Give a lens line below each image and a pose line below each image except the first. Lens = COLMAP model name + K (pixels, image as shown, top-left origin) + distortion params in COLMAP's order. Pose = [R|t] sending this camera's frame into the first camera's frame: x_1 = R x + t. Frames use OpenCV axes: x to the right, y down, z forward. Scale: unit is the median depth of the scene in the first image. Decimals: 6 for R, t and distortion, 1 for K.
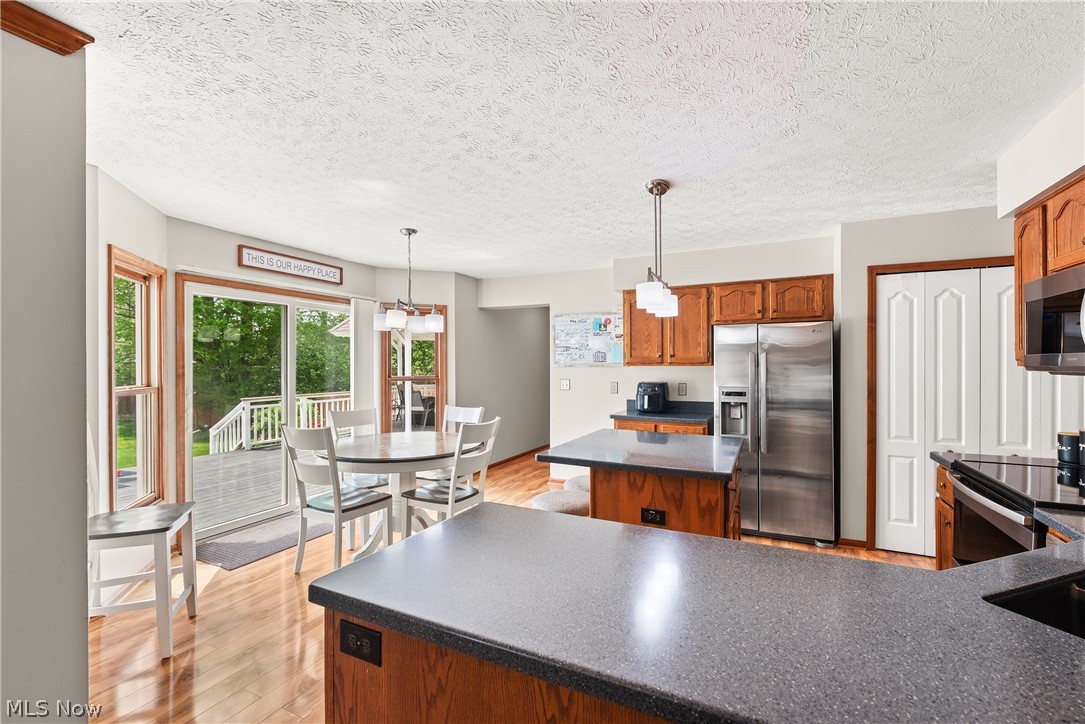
lens RADIAL K [[461.5, 0, 540.8], [0, 461.5, 366.3], [0, 0, 1]] dist [-0.001266, -0.000057]
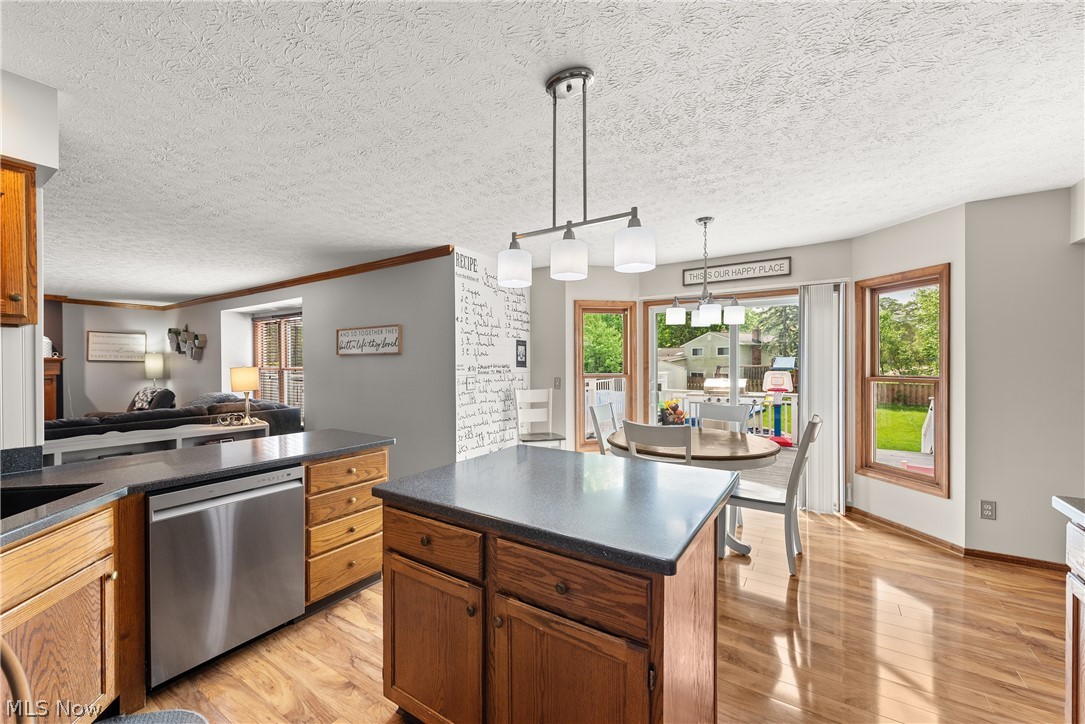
lens RADIAL K [[433.9, 0, 537.4], [0, 433.9, 365.0], [0, 0, 1]] dist [-0.000687, -0.000217]
pose [[-0.122189, 0.003888, -0.992499, 0.532067], [0.003576, 0.999988, 0.003477, 0.000127], [0.992500, -0.003125, -0.122202, 0.636896]]
